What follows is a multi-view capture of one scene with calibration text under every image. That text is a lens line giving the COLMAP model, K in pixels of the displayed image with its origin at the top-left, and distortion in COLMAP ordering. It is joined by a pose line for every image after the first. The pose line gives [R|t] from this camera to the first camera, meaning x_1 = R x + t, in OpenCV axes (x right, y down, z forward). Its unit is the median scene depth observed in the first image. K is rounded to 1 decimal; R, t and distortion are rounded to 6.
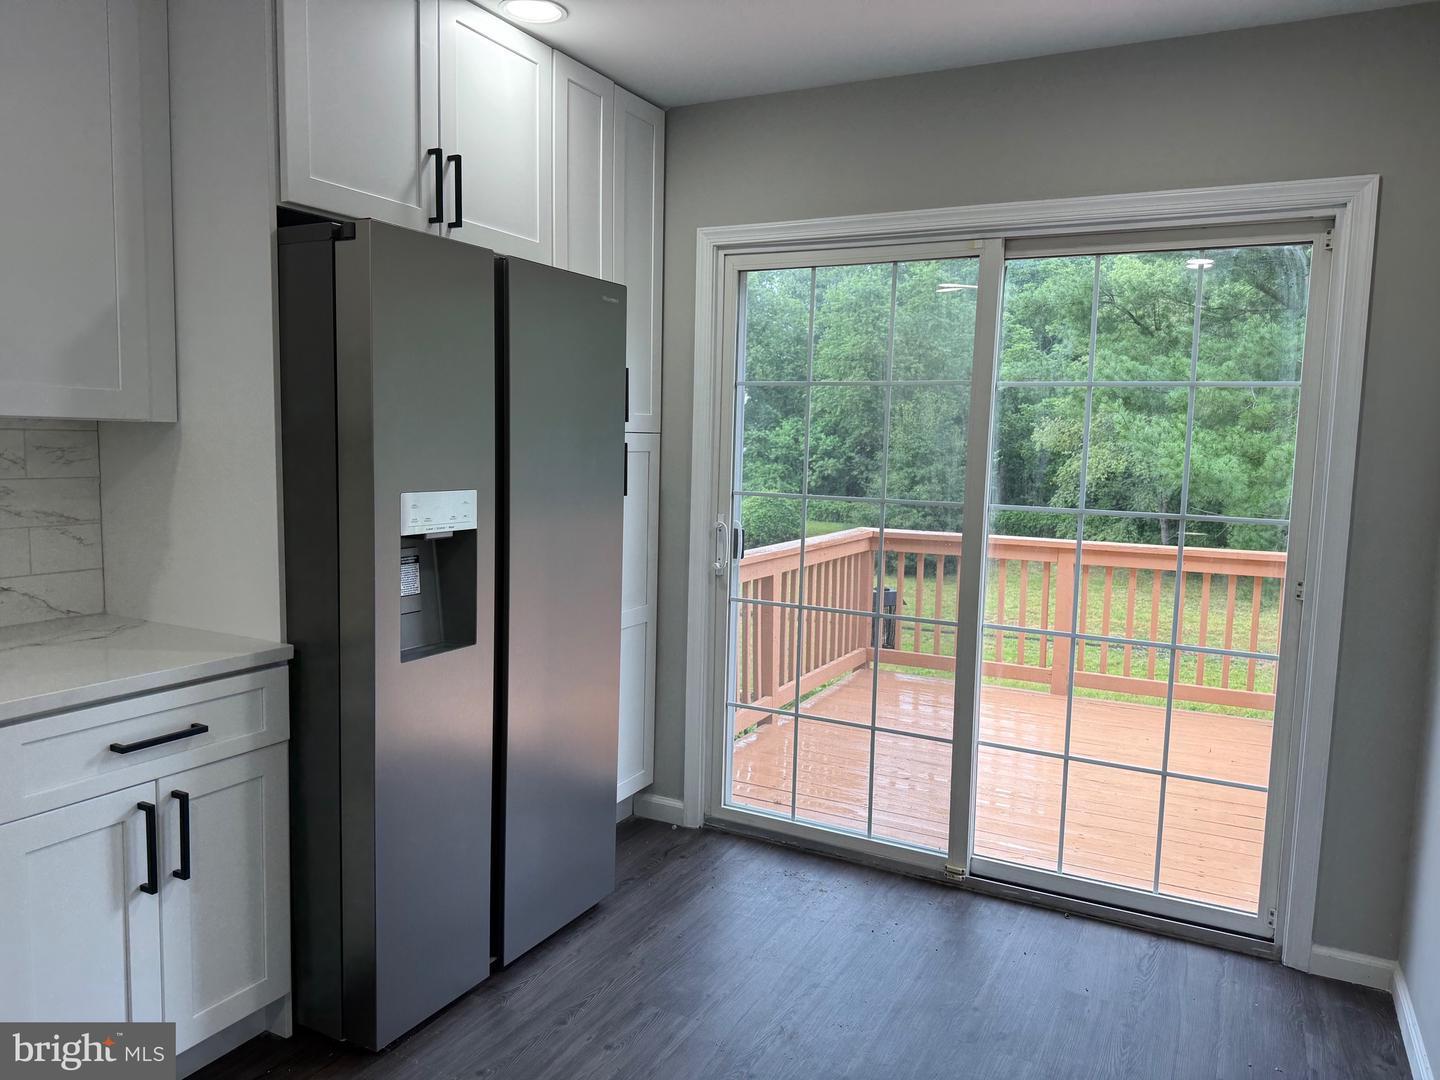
lens RADIAL K [[1023.1, 0, 719.6], [0, 1023.1, 538.4], [0, 0, 1]] dist [0.001663, -0.010706]
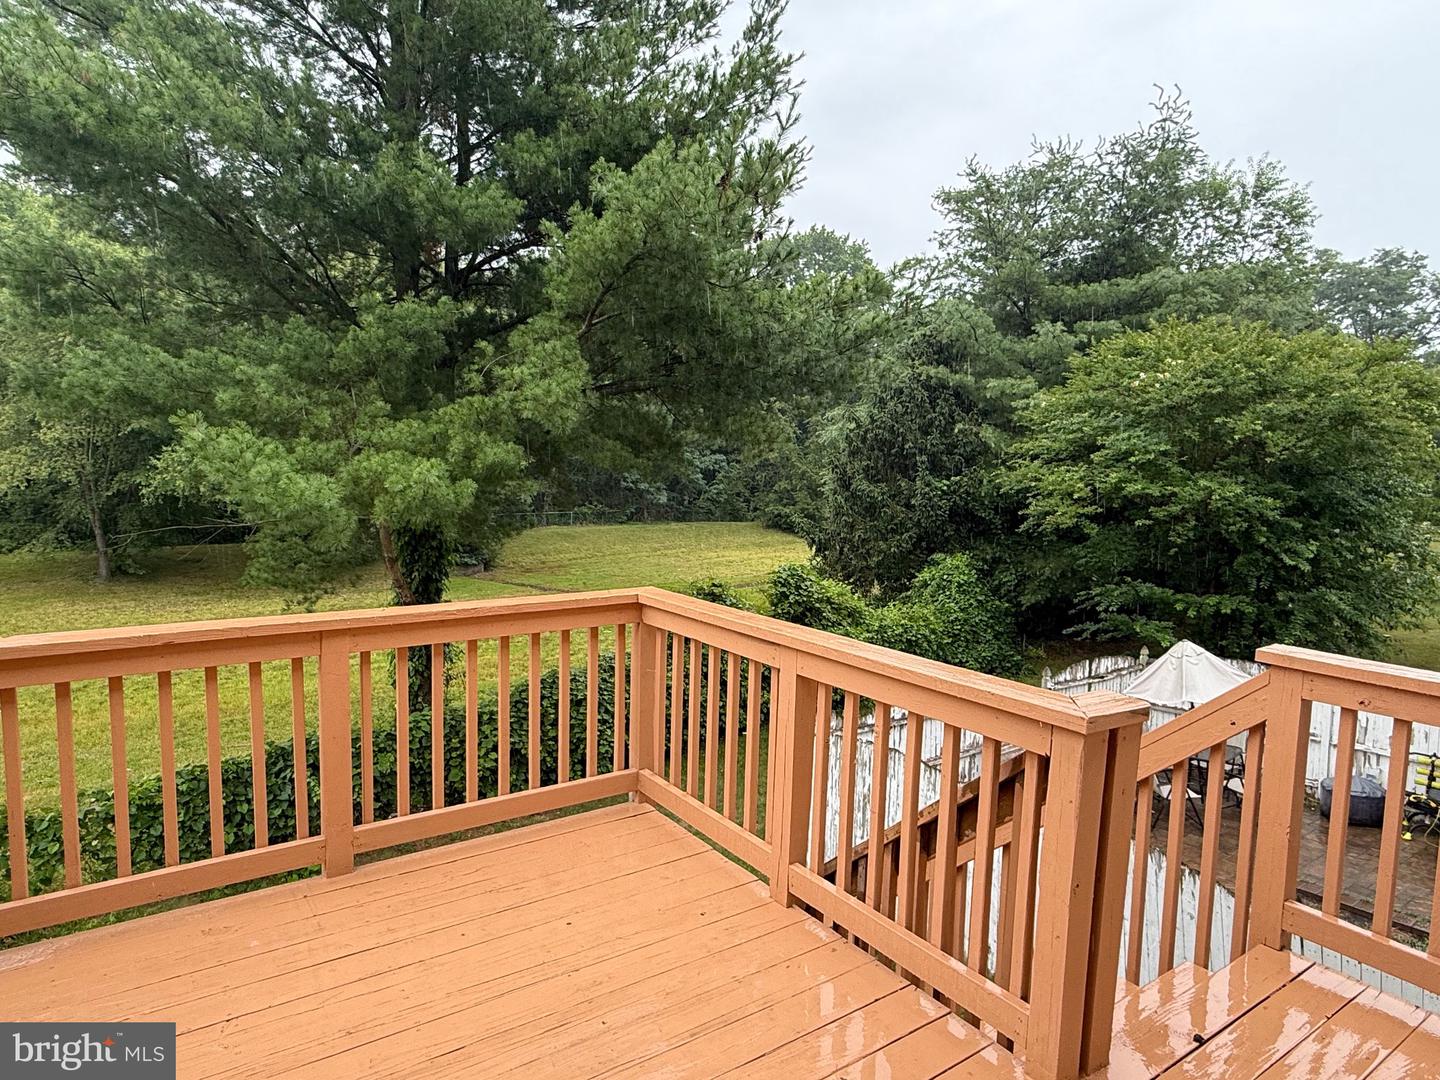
lens RADIAL K [[839.1, 0, 717.6], [0, 839.1, 541.1], [0, 0, 1]] dist [-0.004867, -0.000878]
pose [[0.474672, -0.102816, 0.874137, 0.021636], [0.081361, 0.994027, 0.072737, -0.021056], [-0.876394, 0.036595, 0.480202, 0.154601]]
